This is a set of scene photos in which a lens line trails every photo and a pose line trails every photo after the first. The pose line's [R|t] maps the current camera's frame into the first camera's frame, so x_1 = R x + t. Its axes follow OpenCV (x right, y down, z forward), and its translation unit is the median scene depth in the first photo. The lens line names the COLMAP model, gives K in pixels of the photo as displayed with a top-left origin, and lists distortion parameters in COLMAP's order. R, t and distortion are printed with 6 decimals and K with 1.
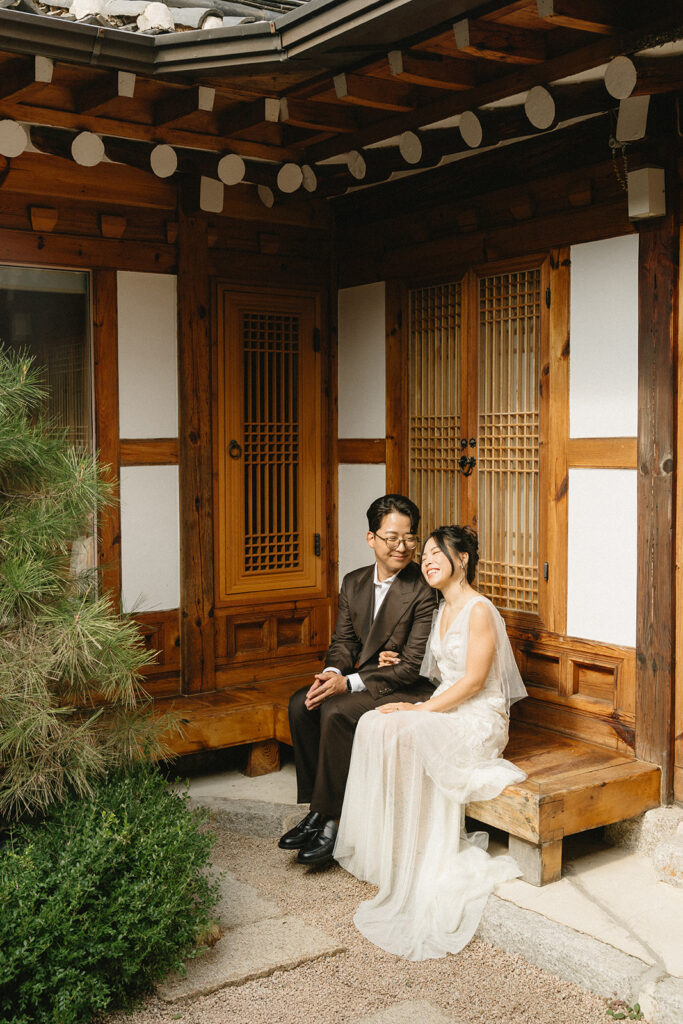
lens RADIAL K [[1145.8, 0, 341.0], [0, 1145.8, 500.5], [0, 0, 1]] dist [0.001098, 0.018255]
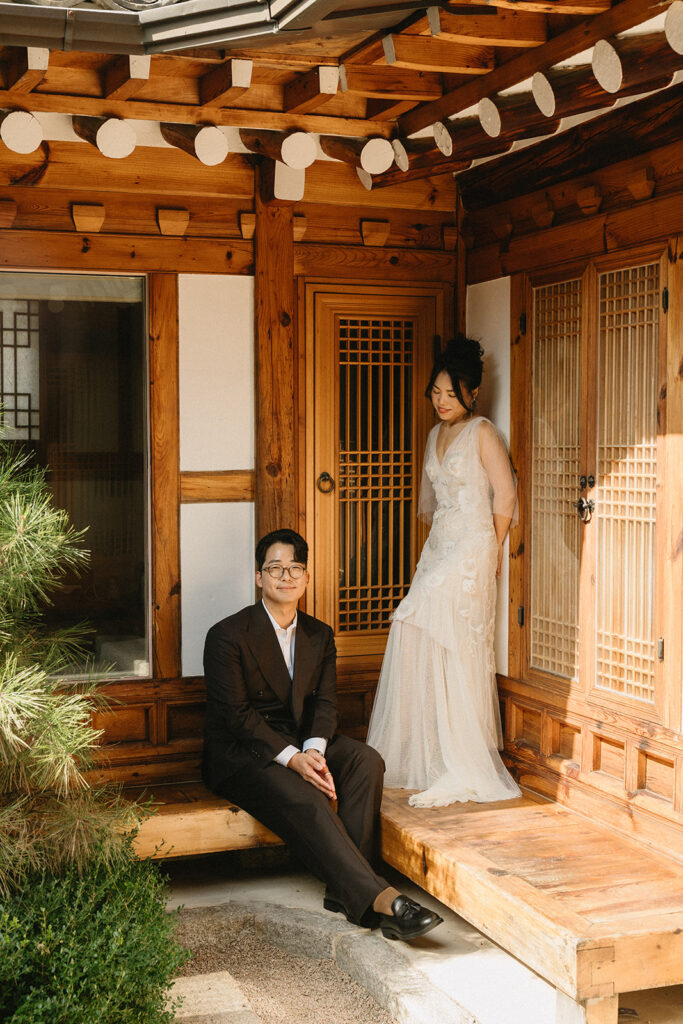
lens RADIAL K [[1429.3, 0, 341.5], [0, 1429.3, 512.0], [0, 0, 1]] dist [0.015096, -0.027819]
pose [[0.969865, 0.016271, -0.243100, 0.187655], [-0.017826, 0.999832, -0.004200, -0.022063], [0.242991, 0.008407, 0.969992, 0.001052]]
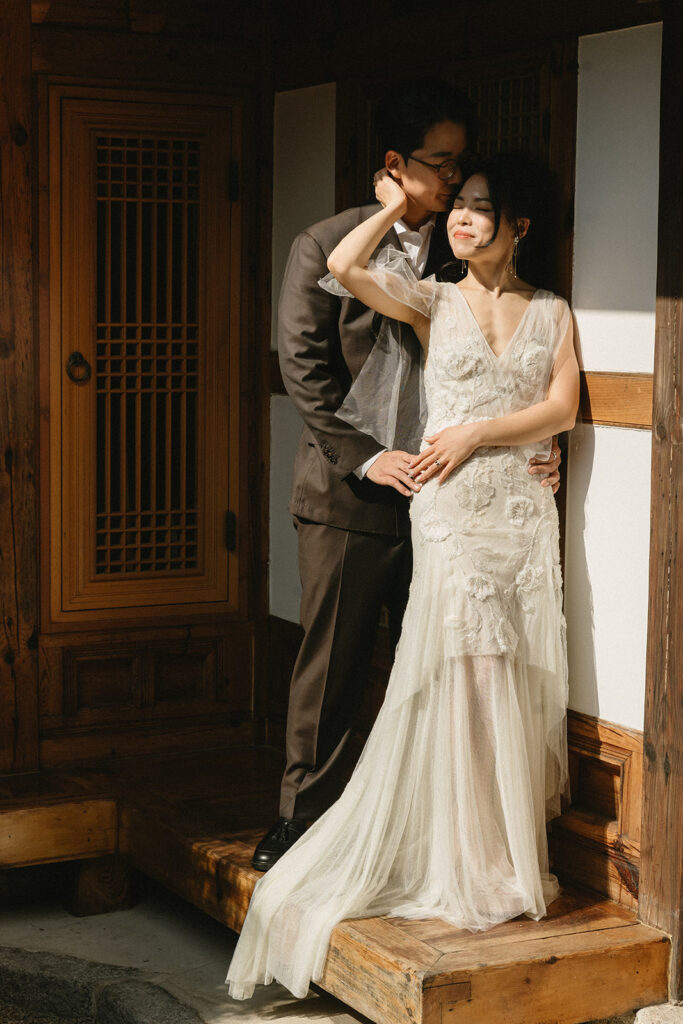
lens RADIAL K [[2075.5, 0, 340.7], [0, 2075.5, 533.5], [0, 0, 1]] dist [-0.005509, 0.320856]
pose [[0.992802, 0.029923, -0.115968, 0.187013], [-0.023512, 0.998140, 0.056255, -0.025364], [0.117436, -0.053124, 0.991659, -0.057889]]
